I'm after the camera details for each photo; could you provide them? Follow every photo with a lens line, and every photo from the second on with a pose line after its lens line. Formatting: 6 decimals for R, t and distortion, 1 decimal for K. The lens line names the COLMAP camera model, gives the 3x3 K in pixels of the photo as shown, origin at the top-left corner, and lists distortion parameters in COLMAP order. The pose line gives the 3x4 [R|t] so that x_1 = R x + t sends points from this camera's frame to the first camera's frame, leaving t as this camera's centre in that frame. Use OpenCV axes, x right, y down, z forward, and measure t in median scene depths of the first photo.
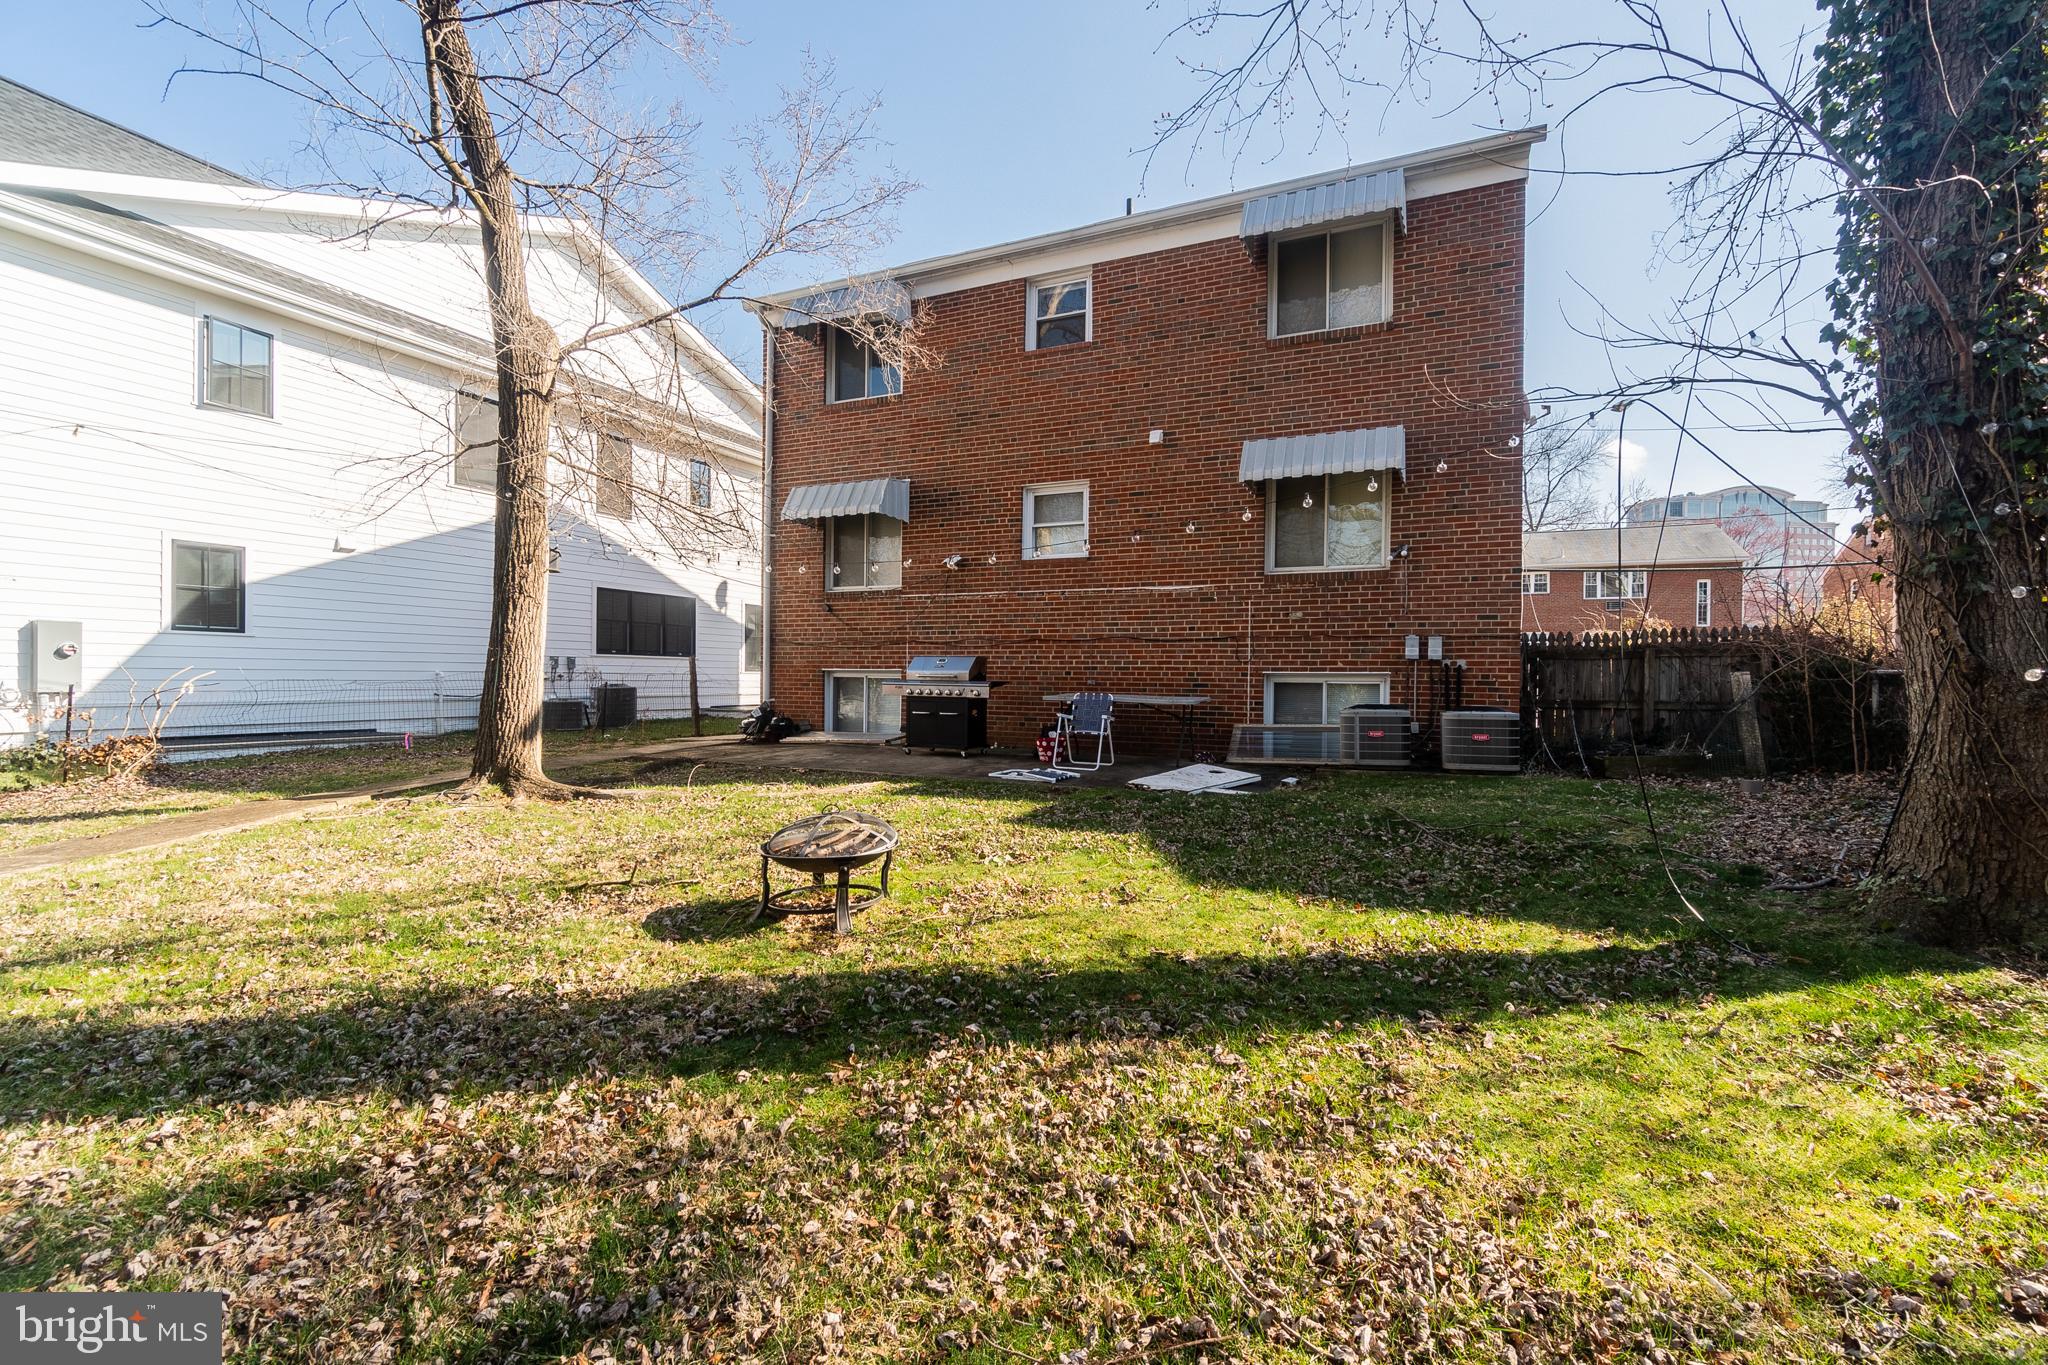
lens RADIAL K [[896.2, 0, 1024.2], [0, 896.2, 676.7], [0, 0, 1]] dist [-0.000870, 0.000046]
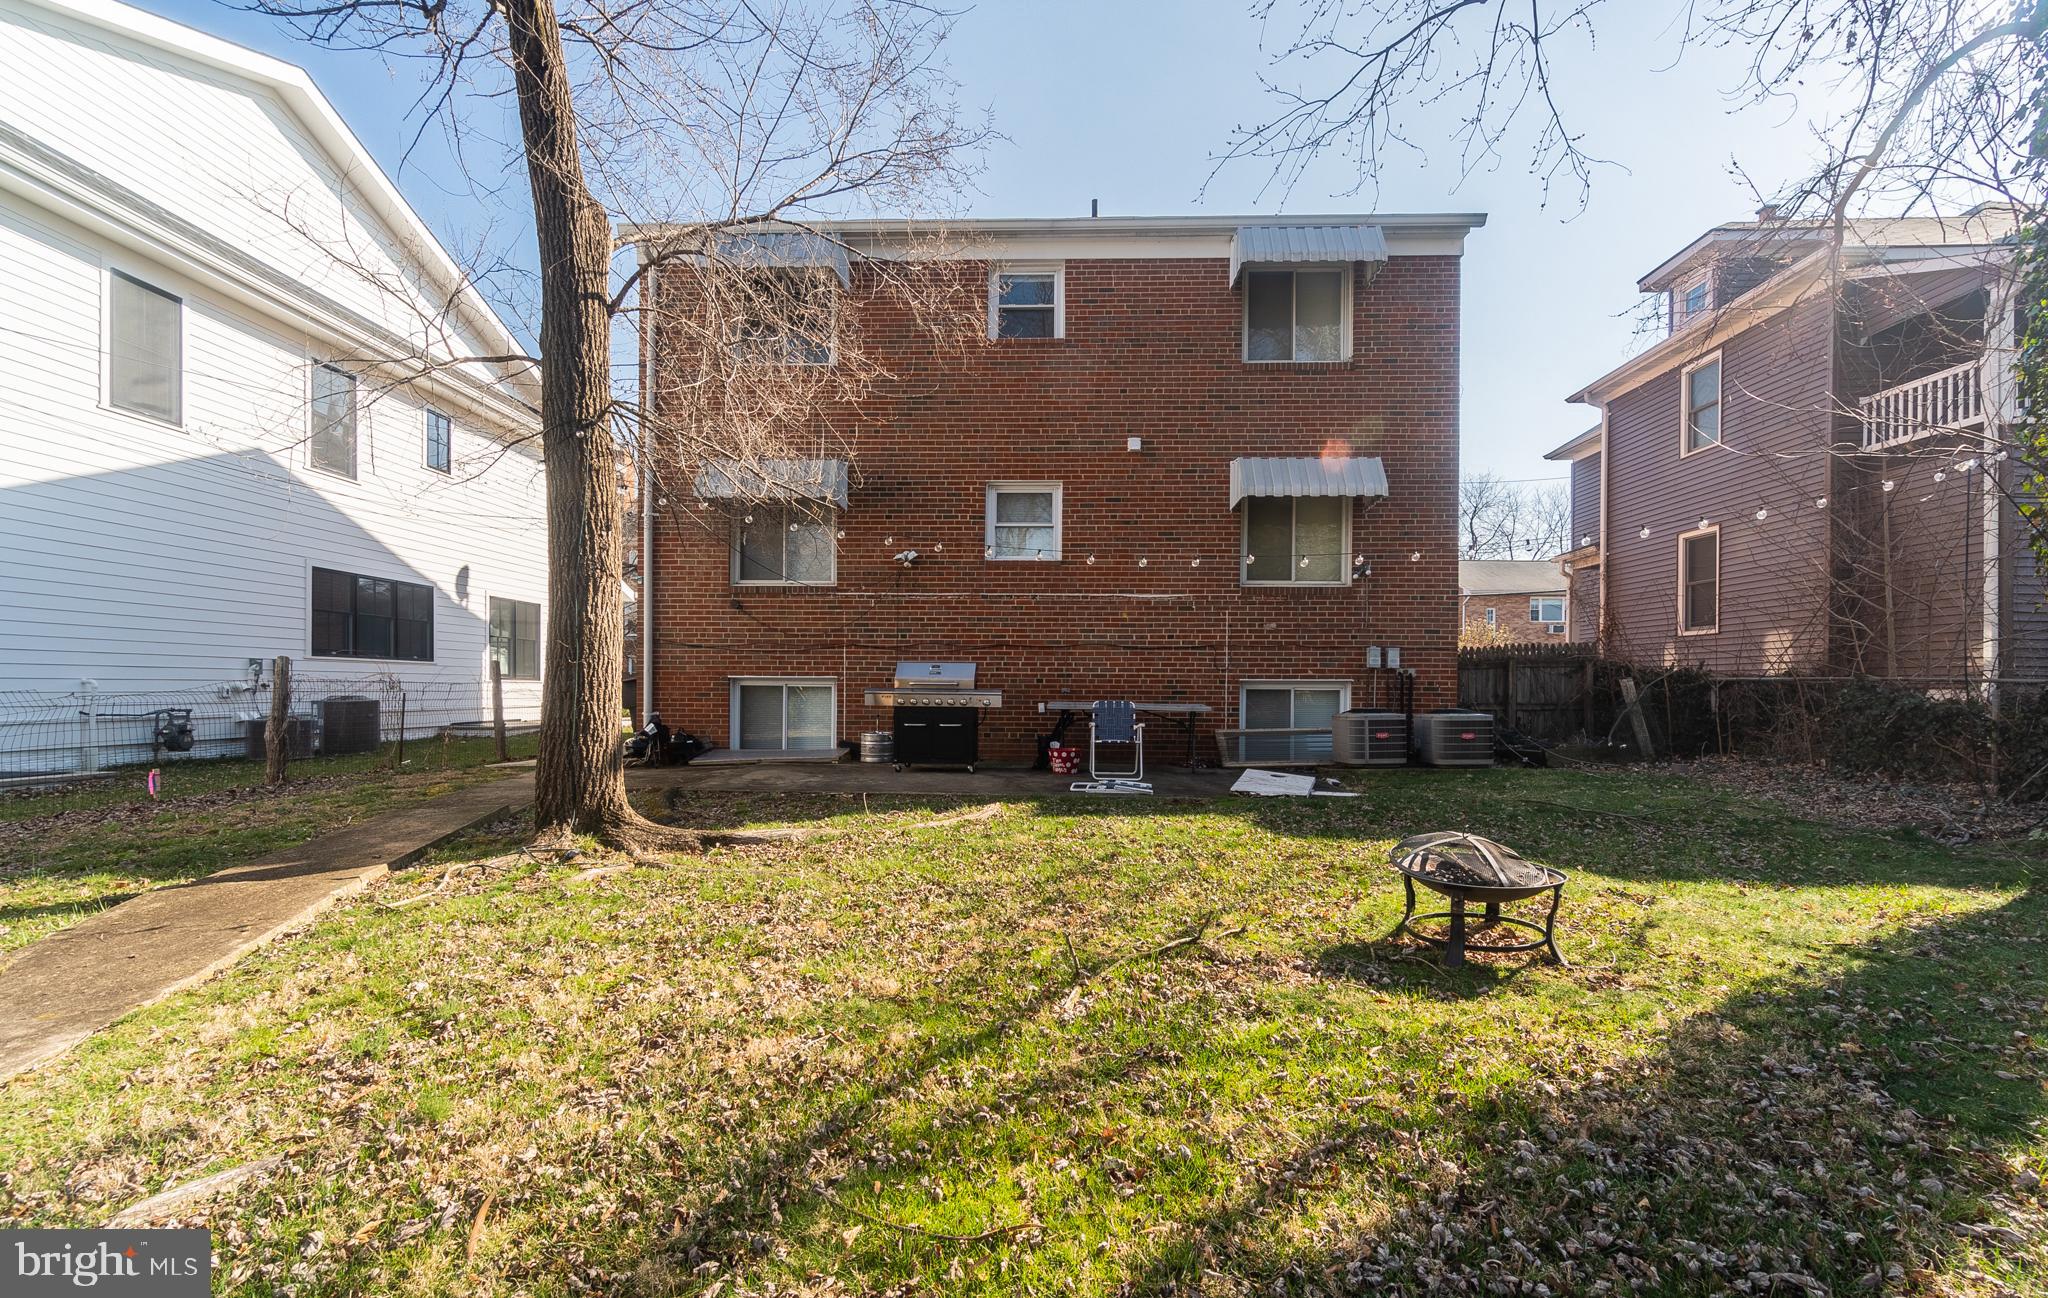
lens RADIAL K [[894.7, 0, 1025.0], [0, 894.7, 686.0], [0, 0, 1]] dist [-0.001217, -0.000385]
pose [[0.918900, -0.002815, 0.394481, -0.368414], [0.002517, 0.999996, 0.001272, 0.000414], [-0.394483, -0.000176, 0.918903, 0.135123]]
